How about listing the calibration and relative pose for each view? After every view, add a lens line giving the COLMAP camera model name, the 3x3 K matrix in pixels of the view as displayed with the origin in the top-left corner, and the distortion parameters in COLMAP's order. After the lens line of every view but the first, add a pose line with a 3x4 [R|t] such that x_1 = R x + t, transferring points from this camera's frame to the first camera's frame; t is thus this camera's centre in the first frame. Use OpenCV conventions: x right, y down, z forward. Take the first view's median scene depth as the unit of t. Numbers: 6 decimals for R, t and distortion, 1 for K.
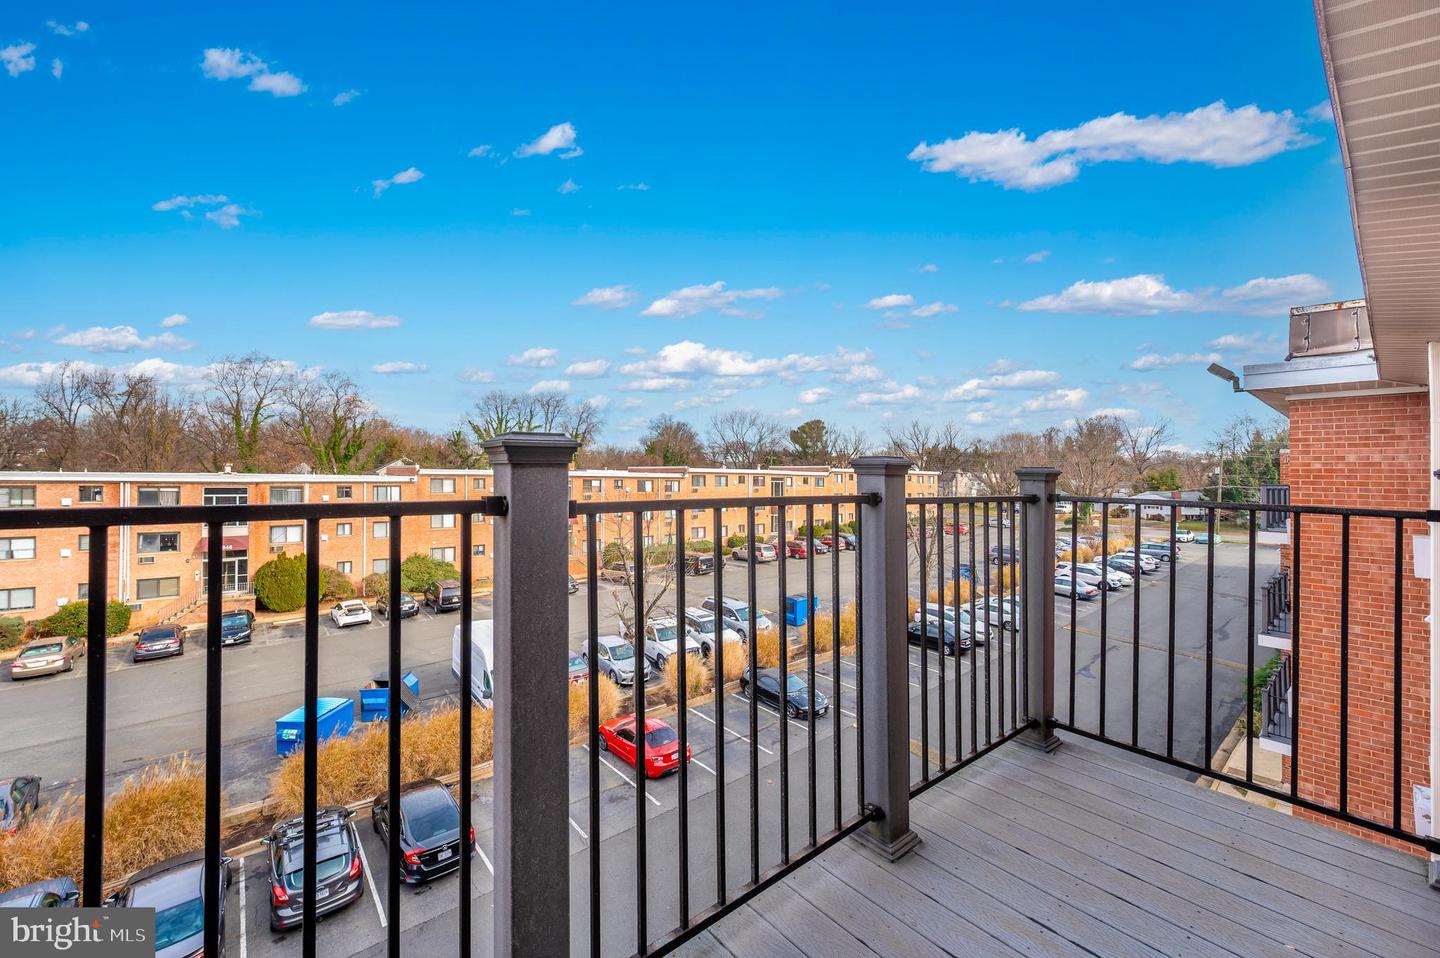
lens RADIAL K [[574.7, 0, 725.5], [0, 574.7, 477.8], [0, 0, 1]] dist [-0.002622, 0.000418]
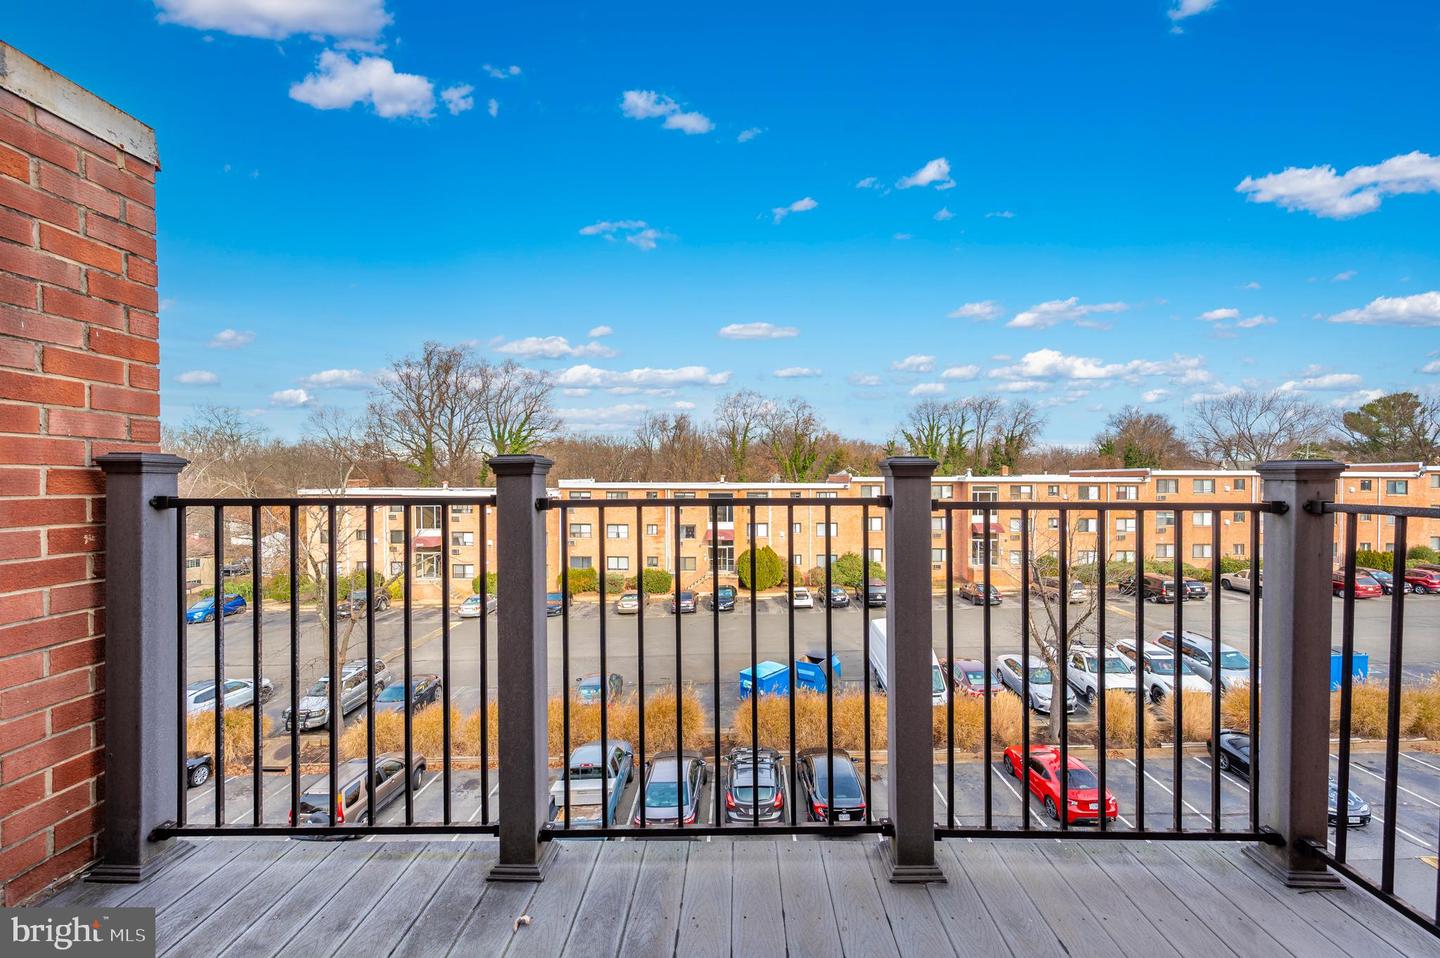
lens RADIAL K [[574.7, 0, 739.5], [0, 574.7, 498.3], [0, 0, 1]] dist [-0.002622, 0.000418]
pose [[0.763016, 0.008000, -0.646330, 0.028146], [0.007912, 0.999733, 0.021714, 0.000328], [0.646331, -0.021682, 0.762749, 0.005510]]
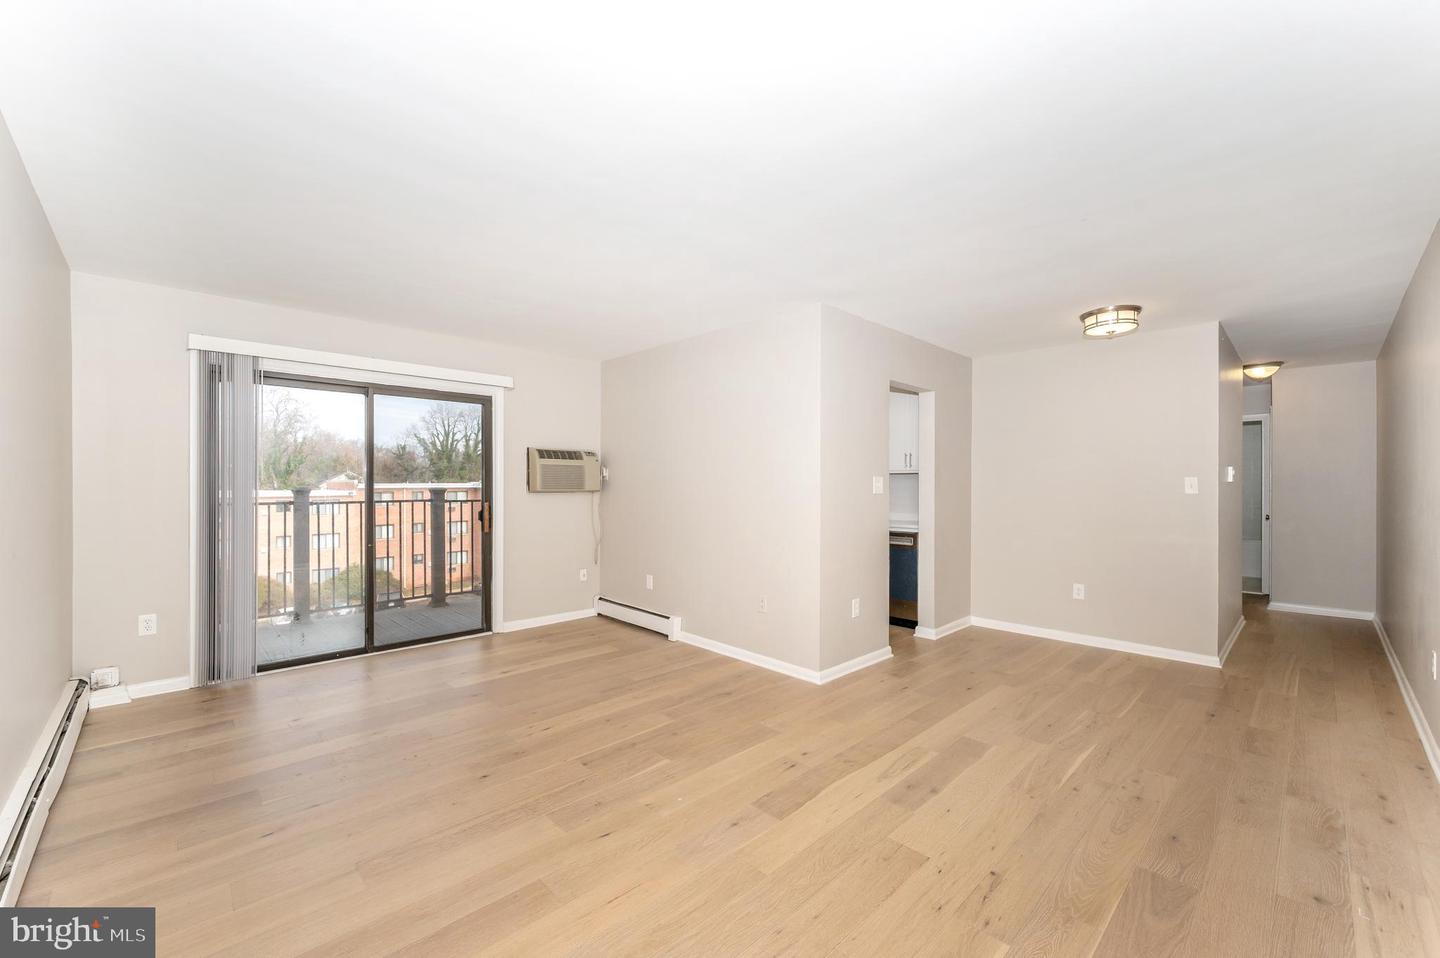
lens RADIAL K [[574.7, 0, 714.3], [0, 574.7, 481.9], [0, 0, 1]] dist [-0.002622, 0.000418]
pose [[0.998393, -0.015104, 0.054622, 0.071294], [0.015544, 0.999850, -0.007654, -0.000919], [-0.054498, 0.008490, 0.998478, -0.099831]]
